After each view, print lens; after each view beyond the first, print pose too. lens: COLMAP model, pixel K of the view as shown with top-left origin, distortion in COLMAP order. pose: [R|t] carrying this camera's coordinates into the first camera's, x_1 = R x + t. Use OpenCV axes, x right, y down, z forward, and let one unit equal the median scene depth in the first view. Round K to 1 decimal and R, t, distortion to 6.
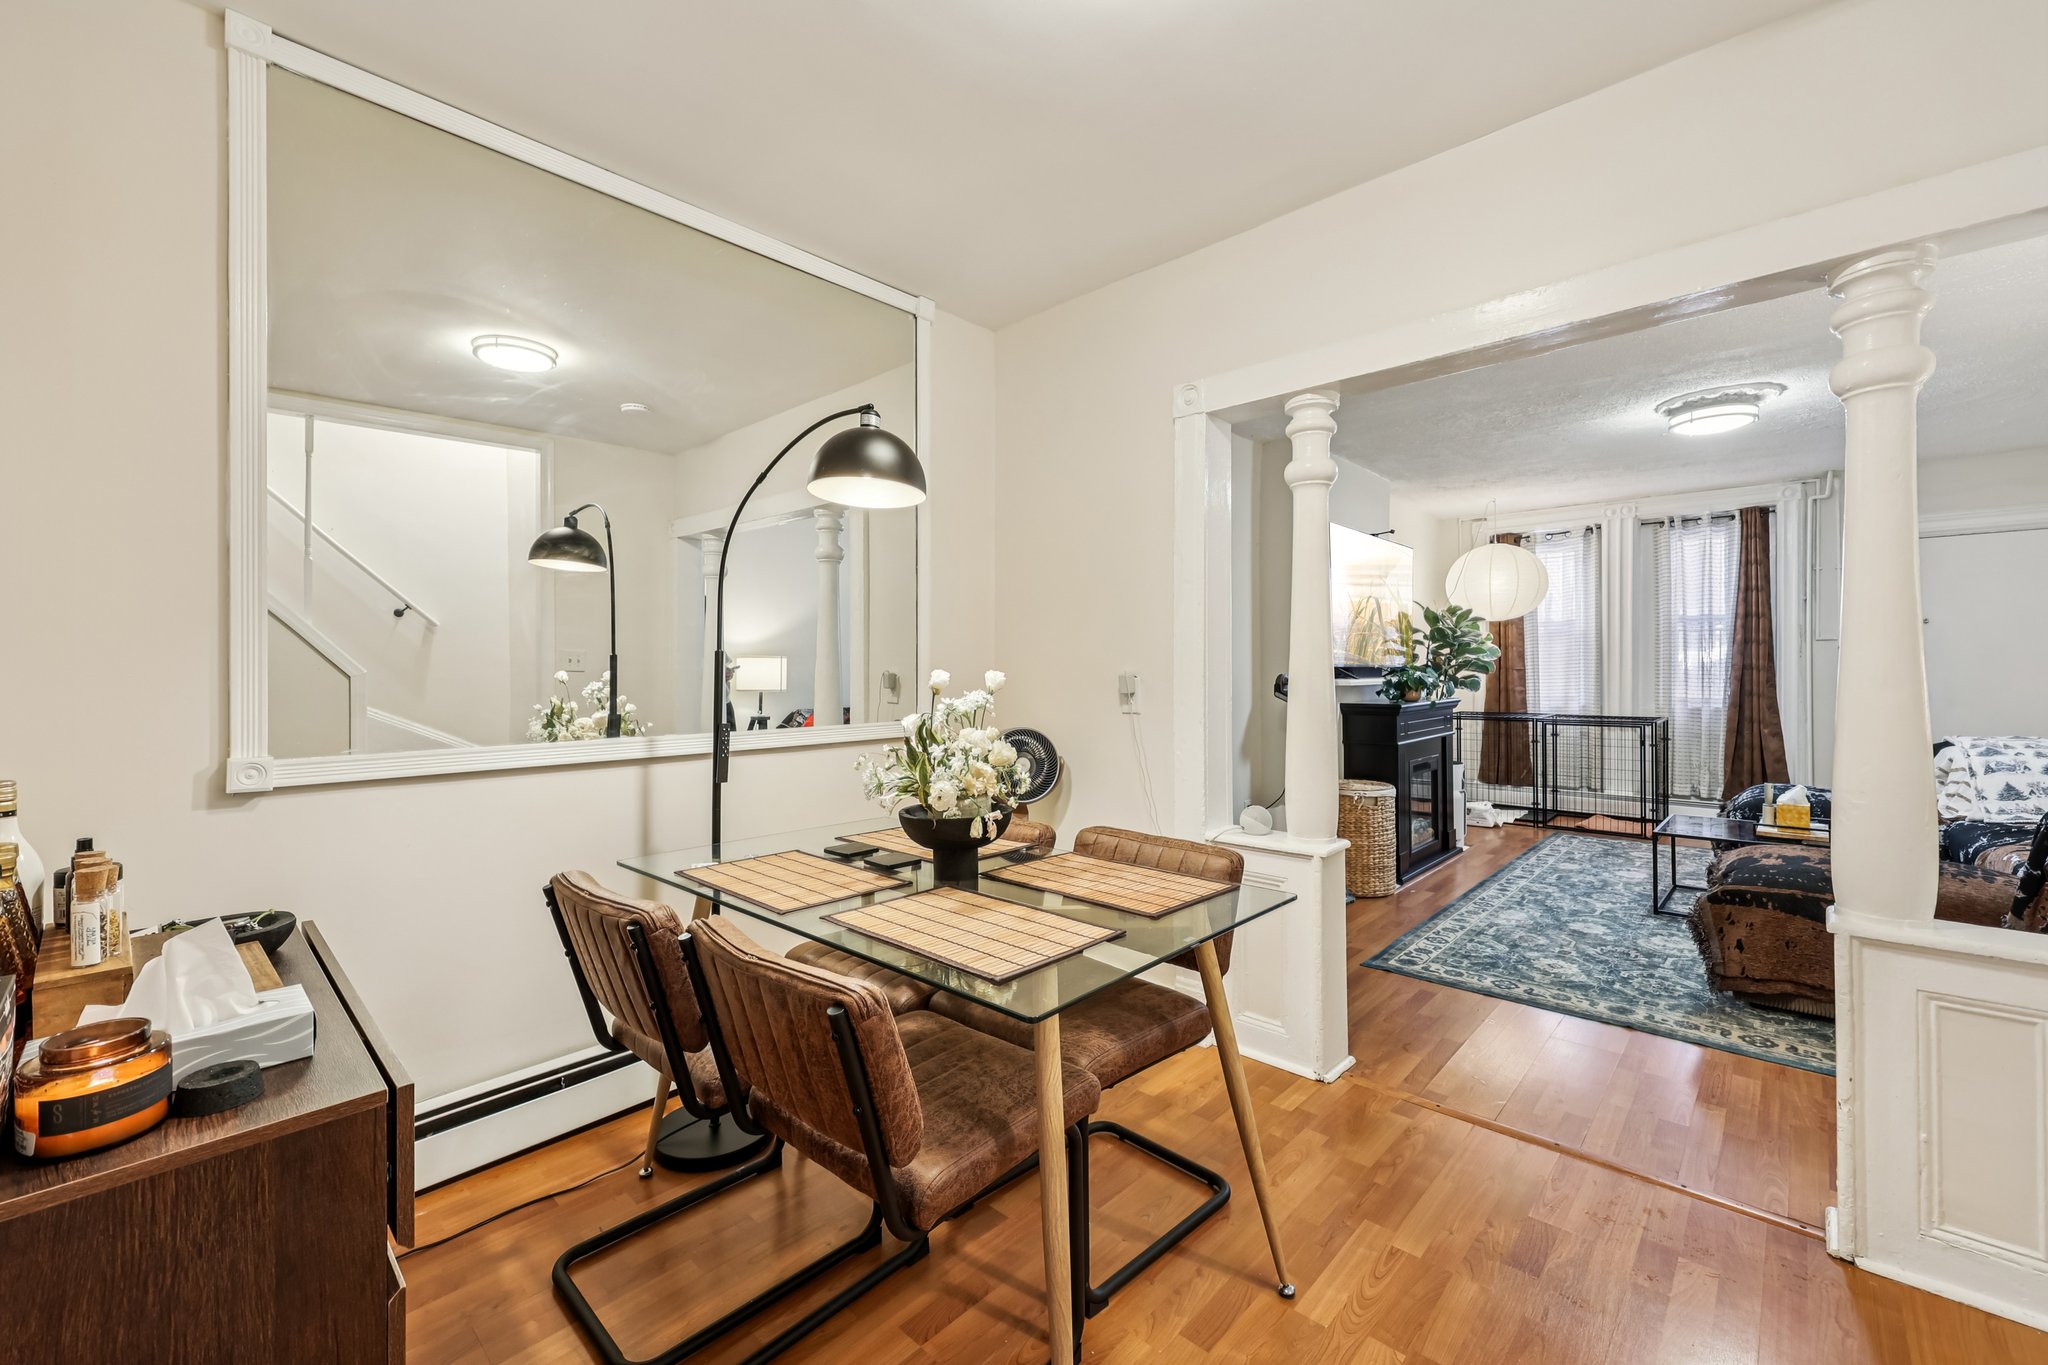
lens RADIAL K [[843.0, 0, 1022.0], [0, 843.0, 667.8], [0, 0, 1]] dist [0.008807, 0.000244]
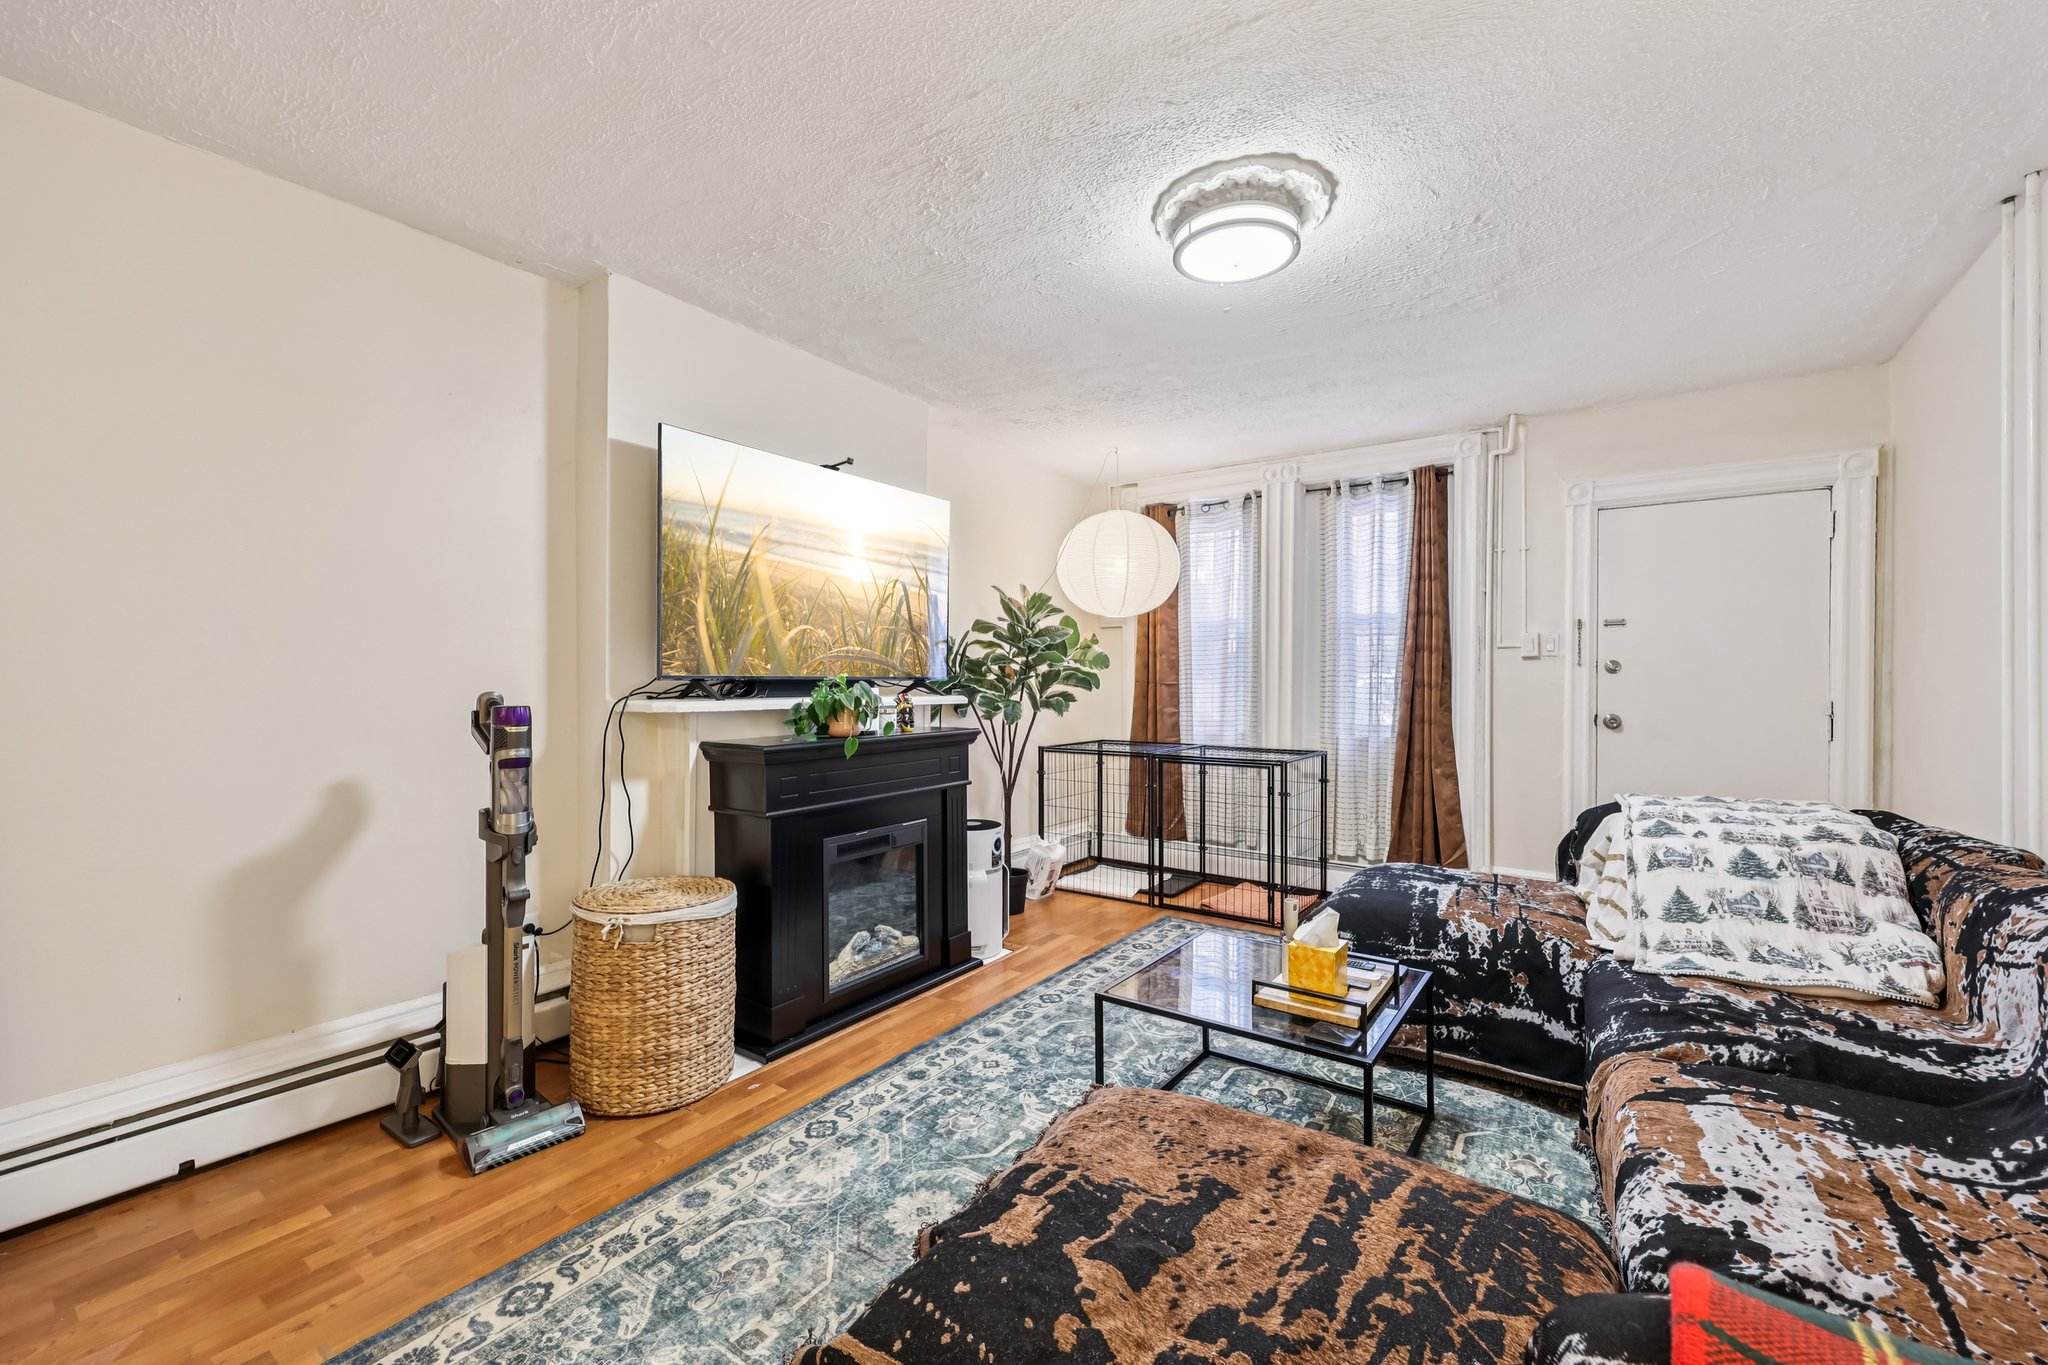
lens RADIAL K [[841.1, 0, 1021.6], [0, 841.1, 672.6], [0, 0, 1]] dist [0.006636, 0.000396]
pose [[0.991424, 0.009916, 0.130304, 0.712650], [-0.009036, 0.999932, -0.007349, -0.003061], [-0.130368, 0.006108, 0.991447, 0.547692]]
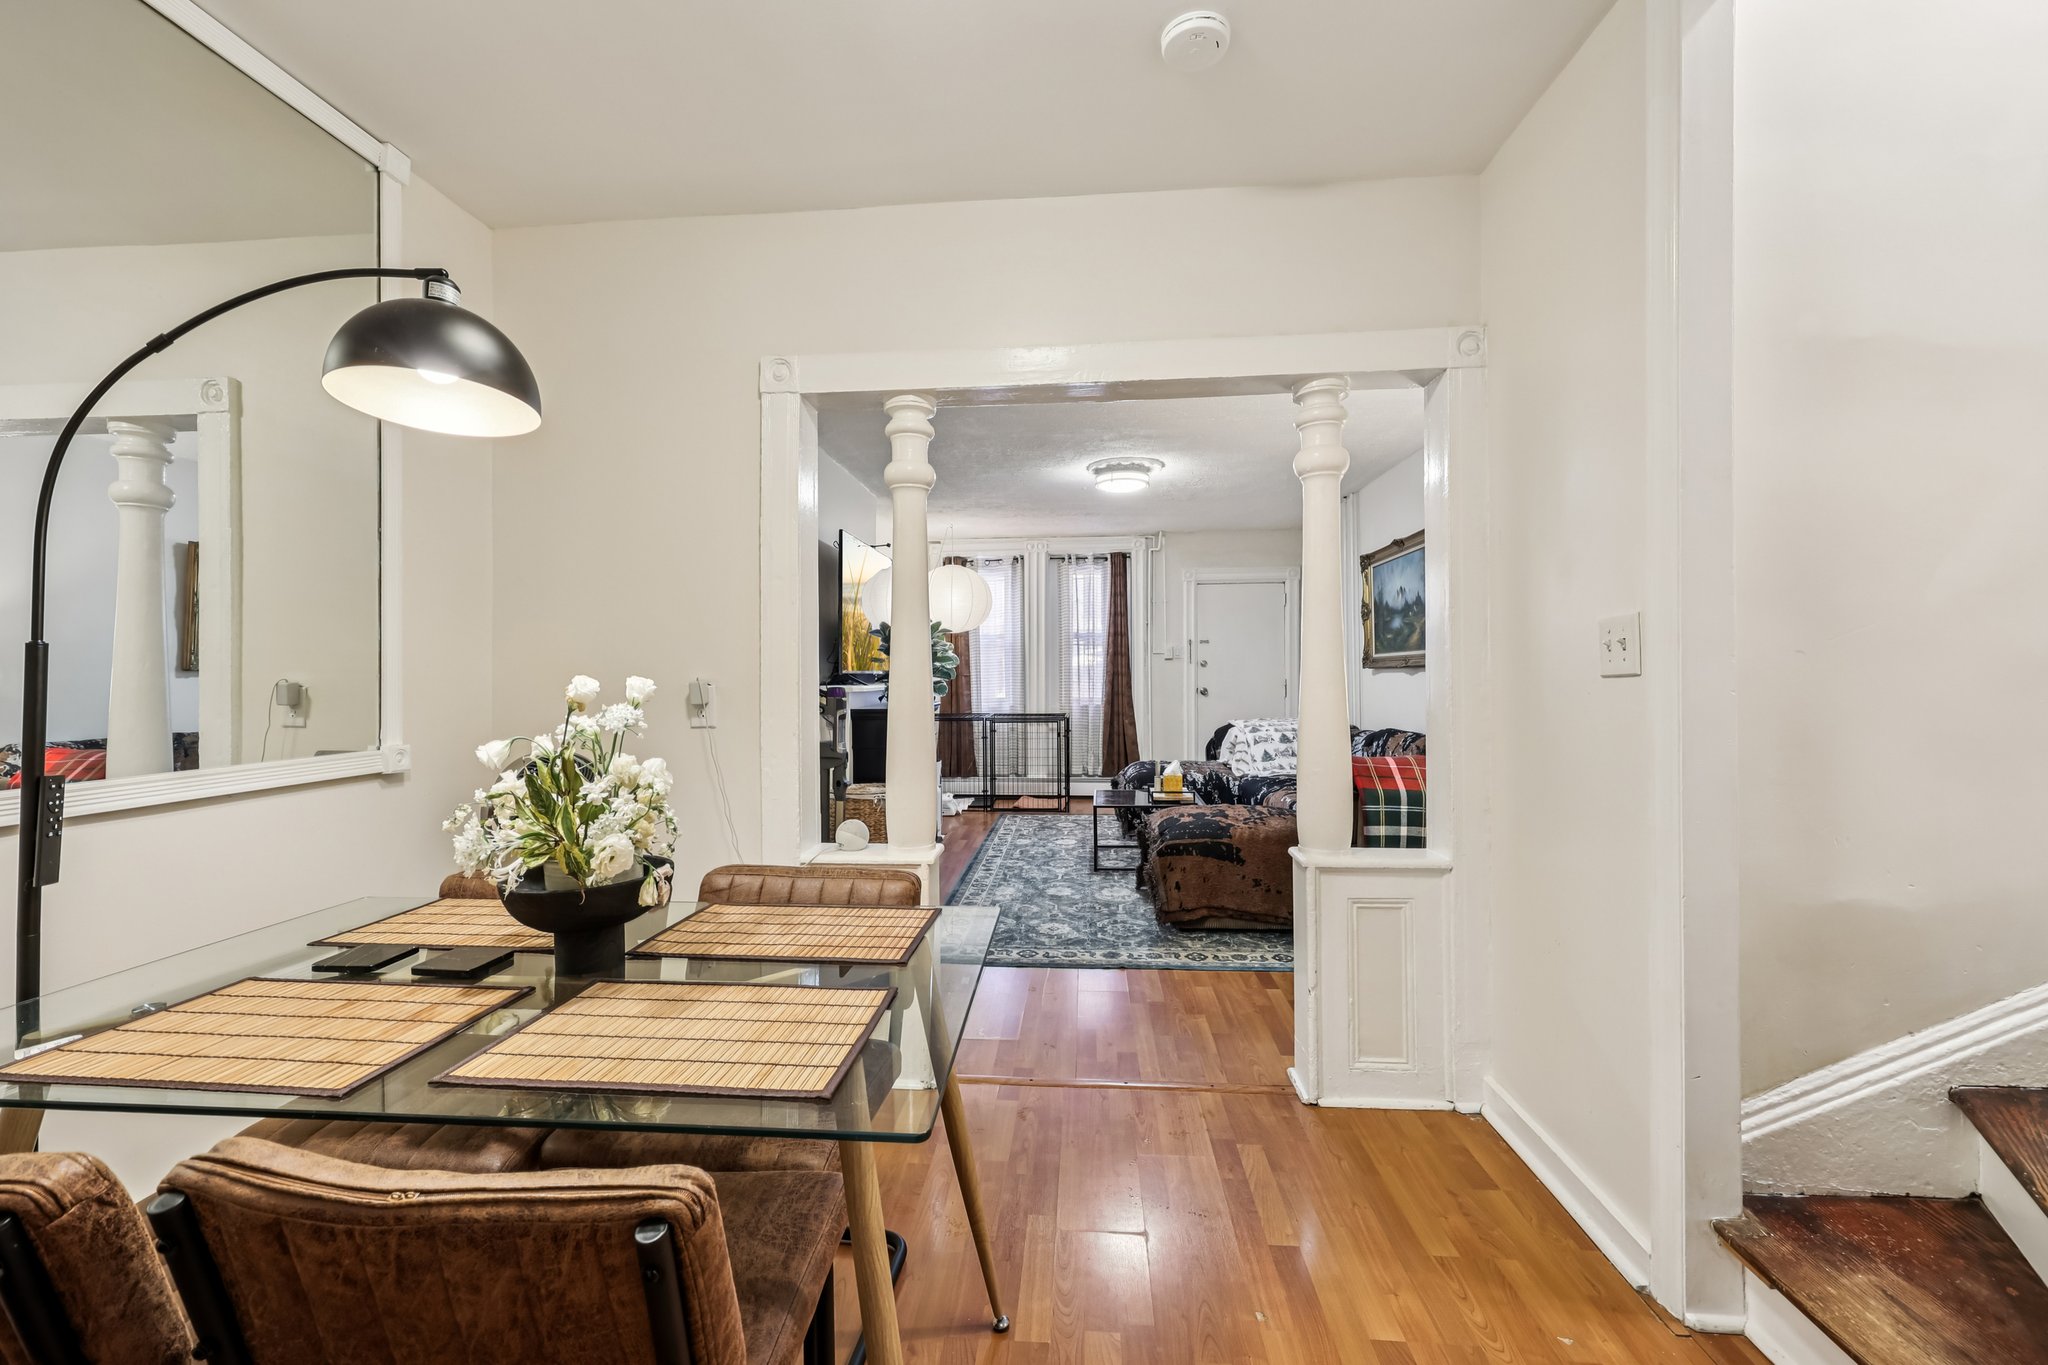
lens RADIAL K [[841.1, 0, 1021.6], [0, 841.1, 672.6], [0, 0, 1]] dist [0.006636, 0.000396]
pose [[0.786732, 0.000179, 0.617295, -0.115248], [0.001448, 0.999997, -0.002136, 0.000749], [-0.617293, 0.002574, 0.786729, 0.104751]]
